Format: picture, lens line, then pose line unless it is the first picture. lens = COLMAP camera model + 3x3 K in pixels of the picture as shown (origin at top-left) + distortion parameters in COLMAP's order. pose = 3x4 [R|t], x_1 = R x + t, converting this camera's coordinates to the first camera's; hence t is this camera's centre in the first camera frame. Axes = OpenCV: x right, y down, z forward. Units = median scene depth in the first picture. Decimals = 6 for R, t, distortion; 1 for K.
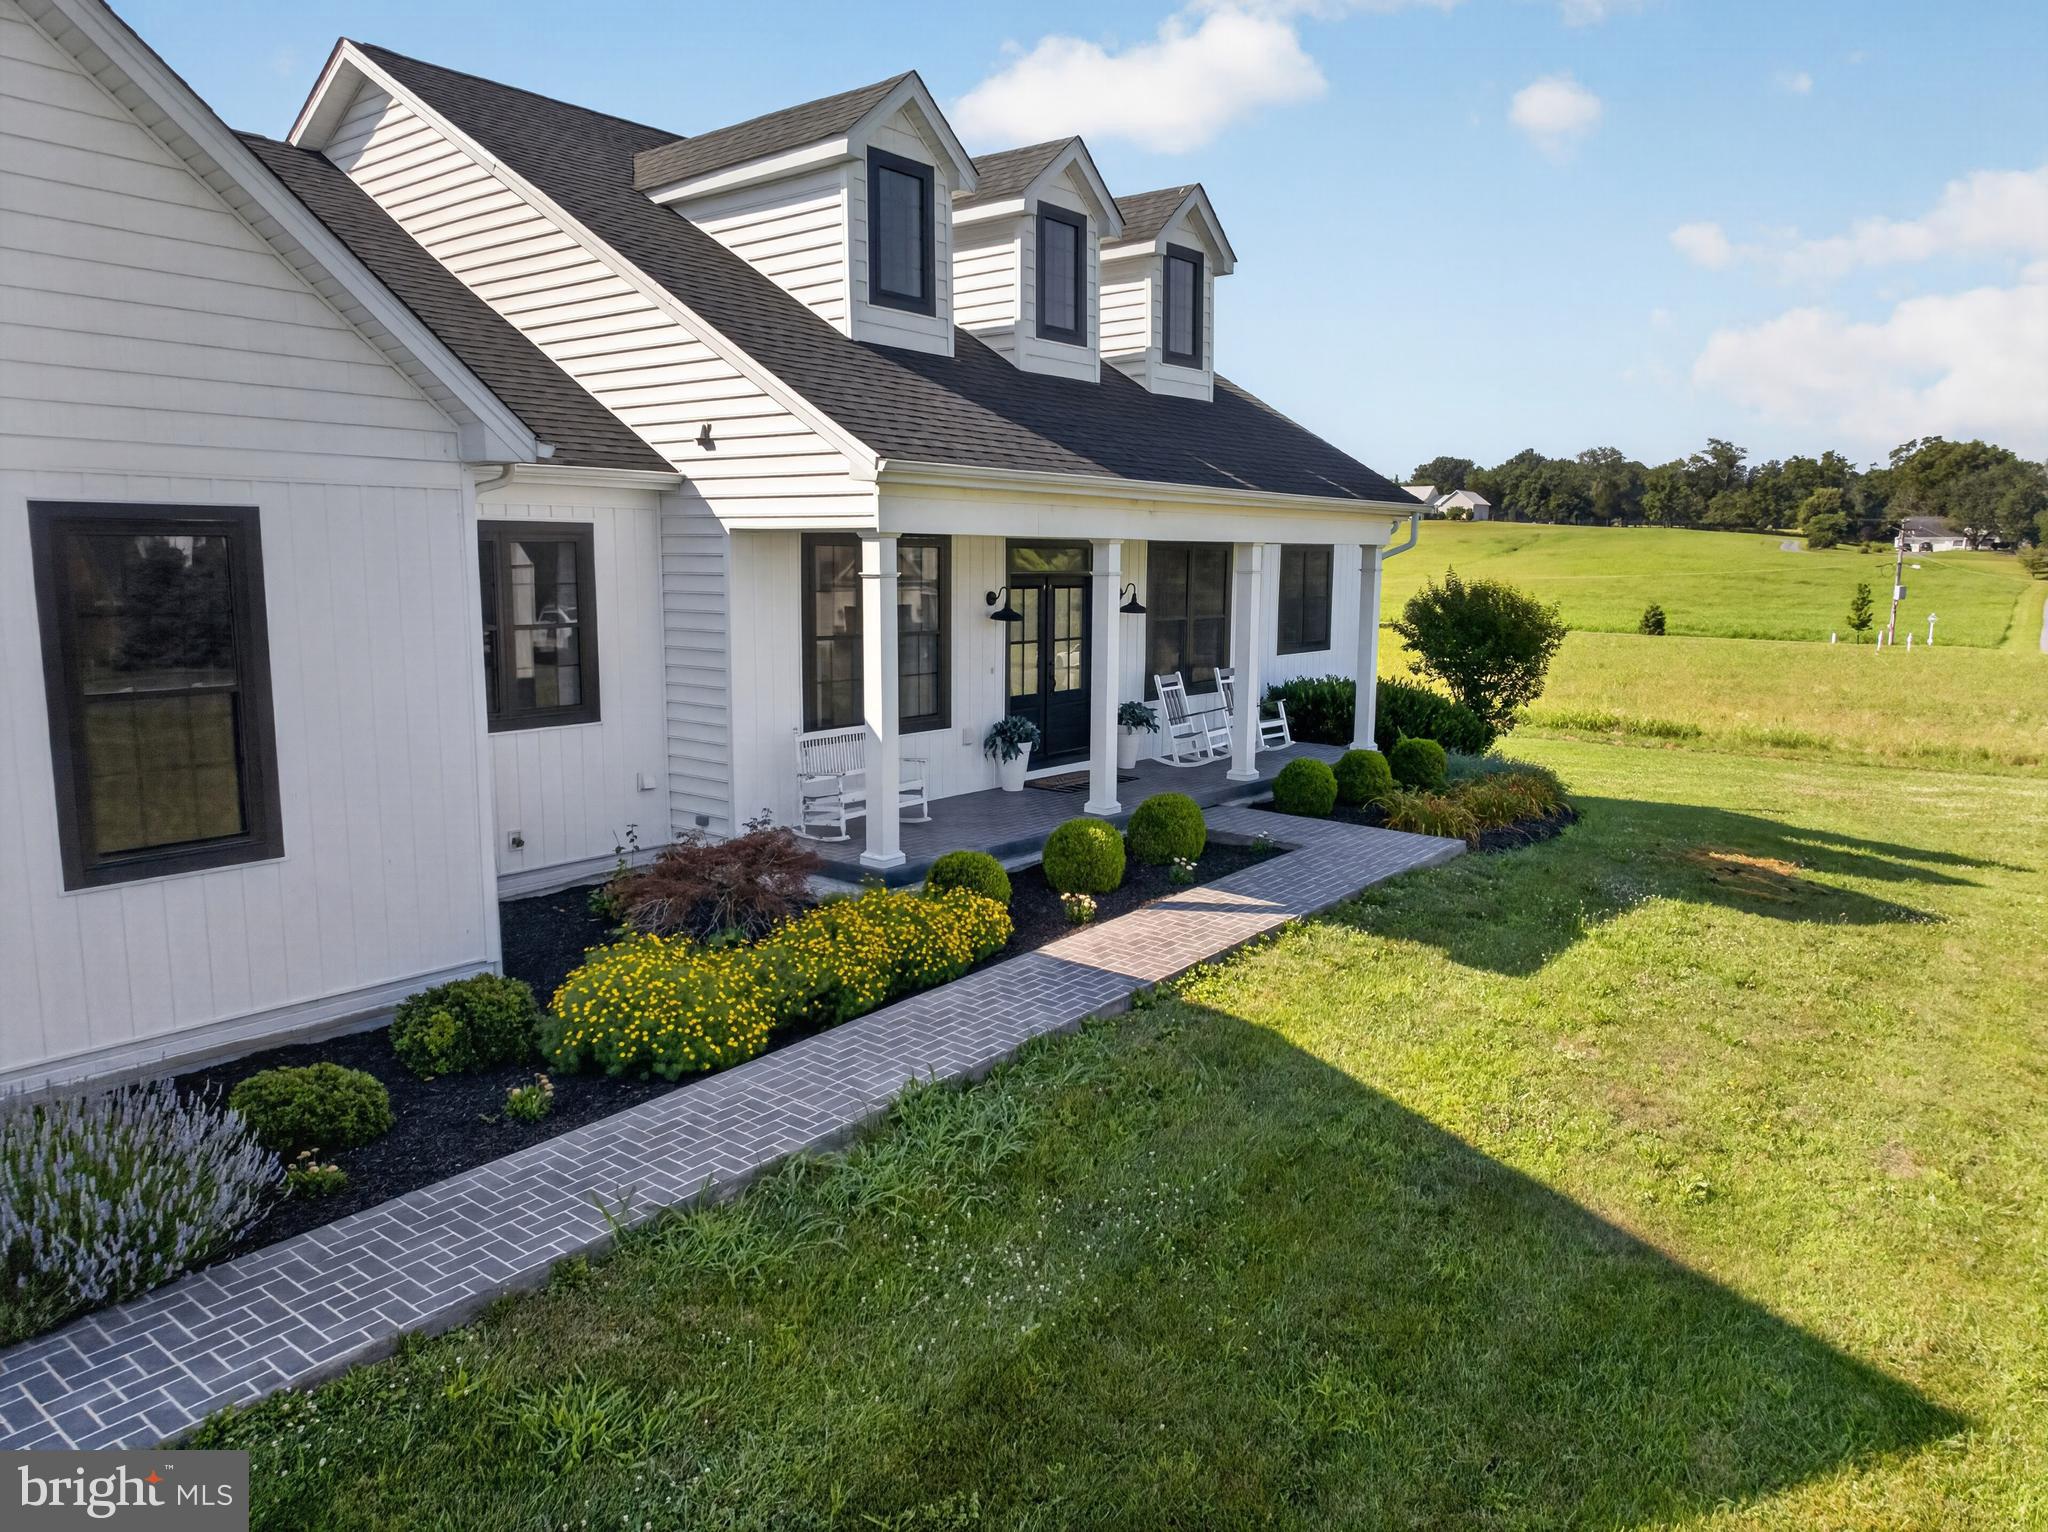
lens RADIAL K [[1396.1, 0, 1032.5], [0, 1396.1, 762.6], [0, 0, 1]] dist [0.001366, -0.007141]
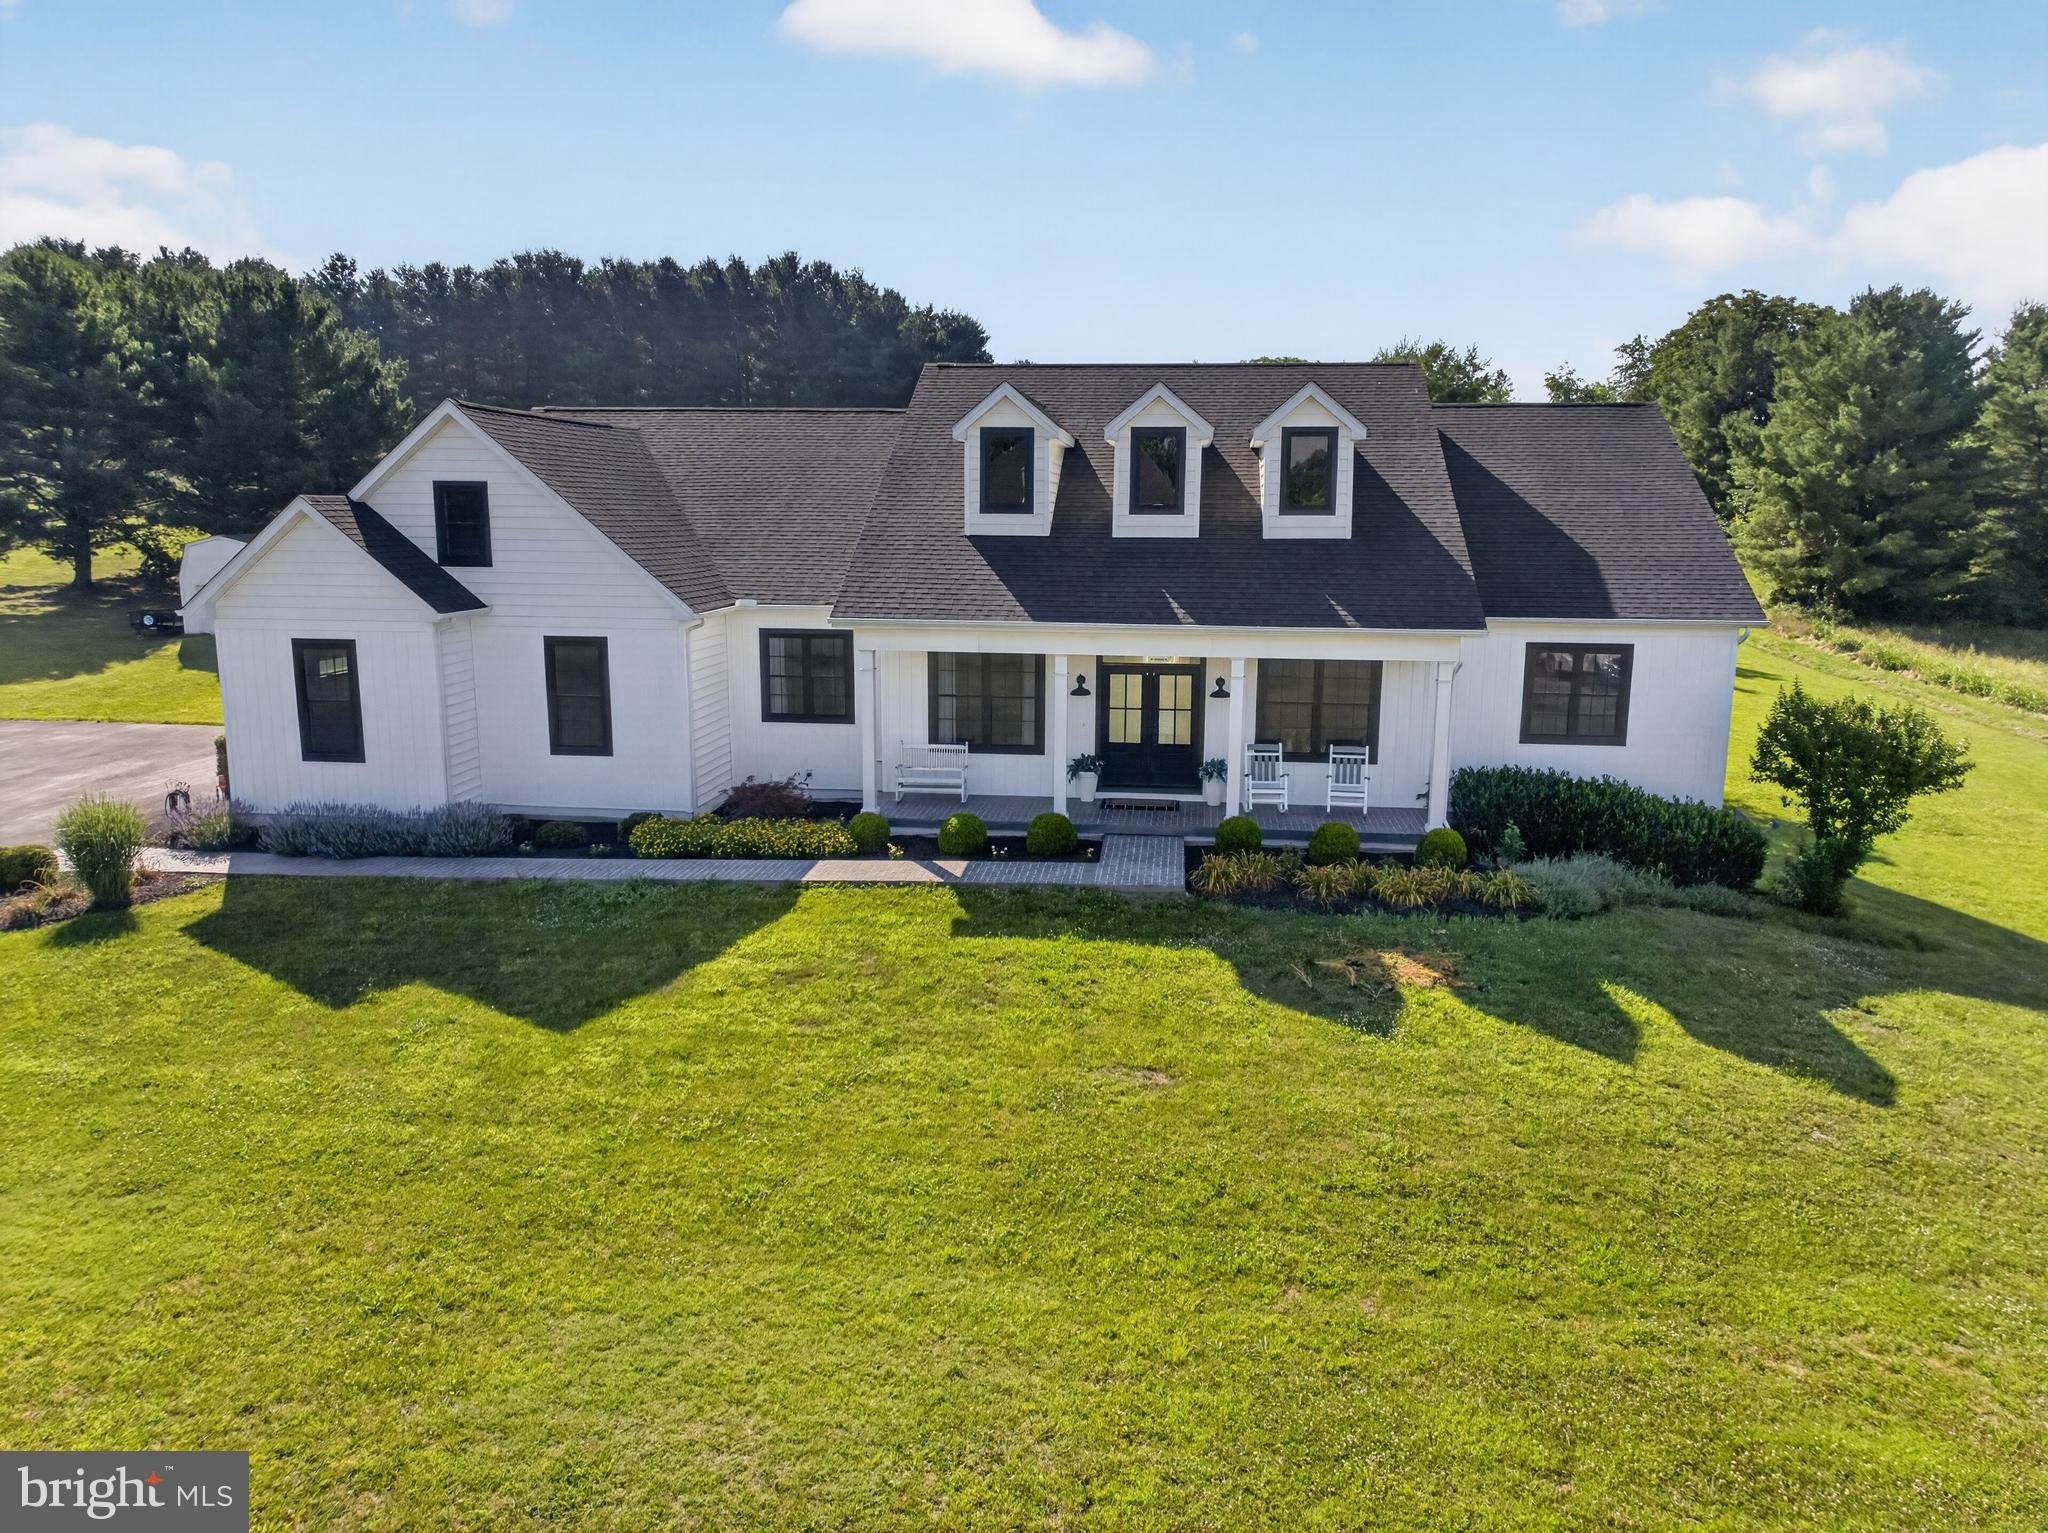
lens RADIAL K [[1396.1, 0, 1029.2], [0, 1396.1, 761.3], [0, 0, 1]] dist [0.001366, -0.007141]
pose [[0.530173, 0.151054, -0.834326, 1.159884], [-0.126997, 0.987050, 0.098005, -0.156985], [0.838325, 0.053997, 0.542490, 0.079197]]
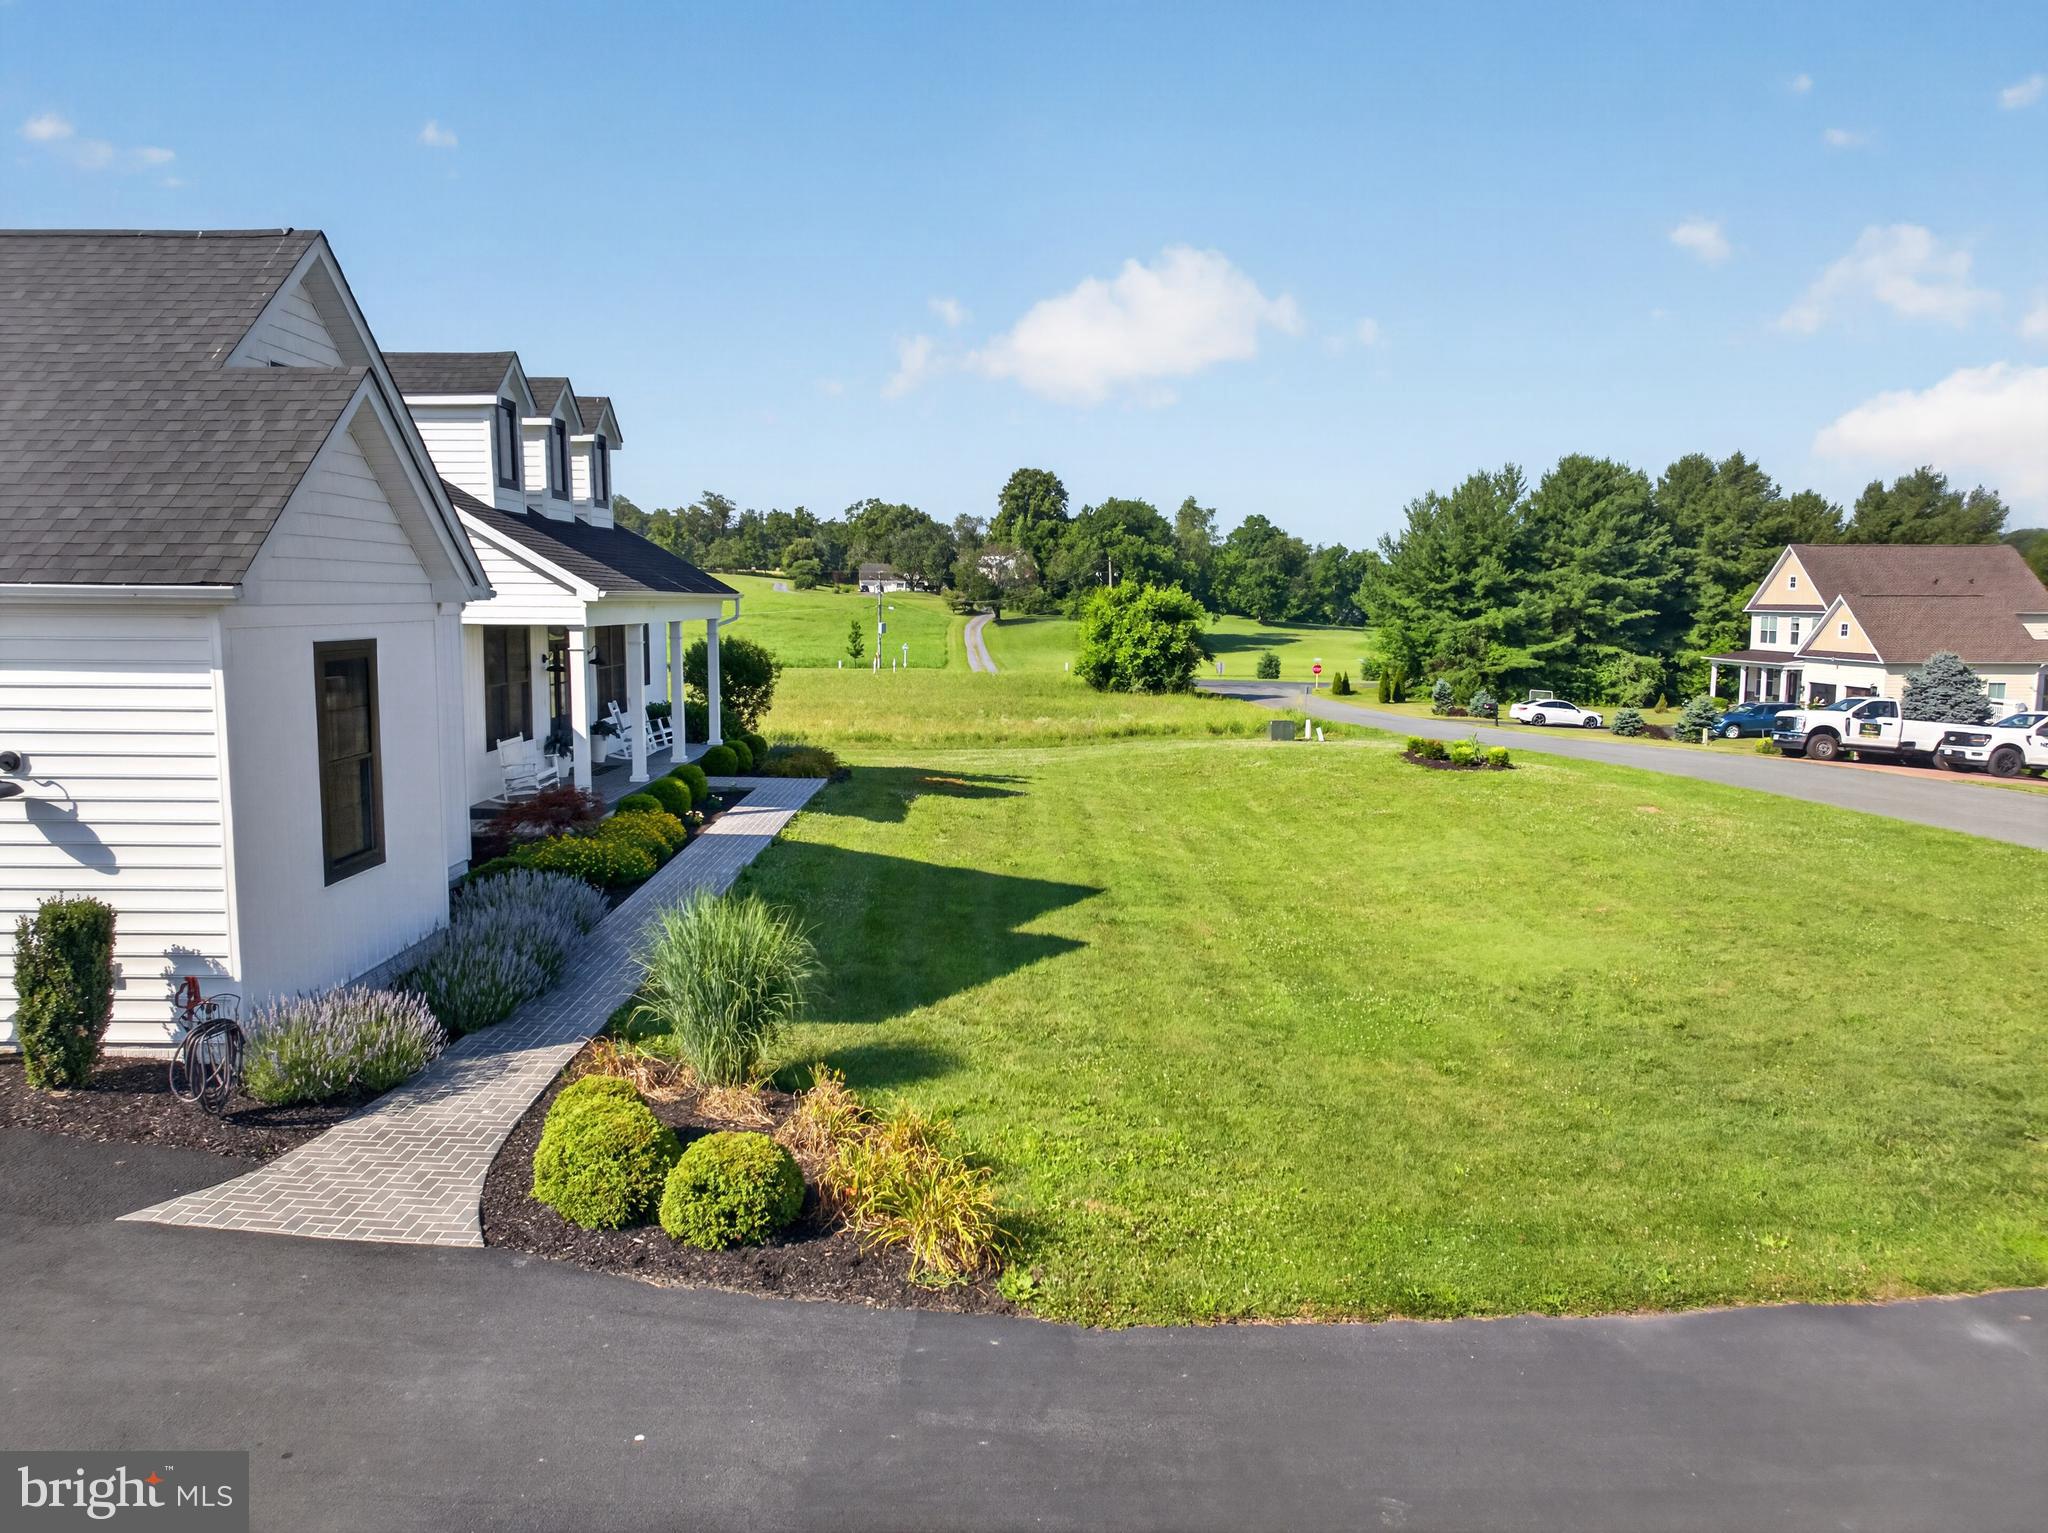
lens RADIAL K [[1396.1, 0, 1028.2], [0, 1396.1, 773.2], [0, 0, 1]] dist [0.001366, -0.007141]
pose [[0.777407, -0.079635, 0.623936, -0.552502], [0.090715, 0.995778, 0.014066, 0.039203], [-0.622422, 0.045665, 0.781349, -0.547475]]
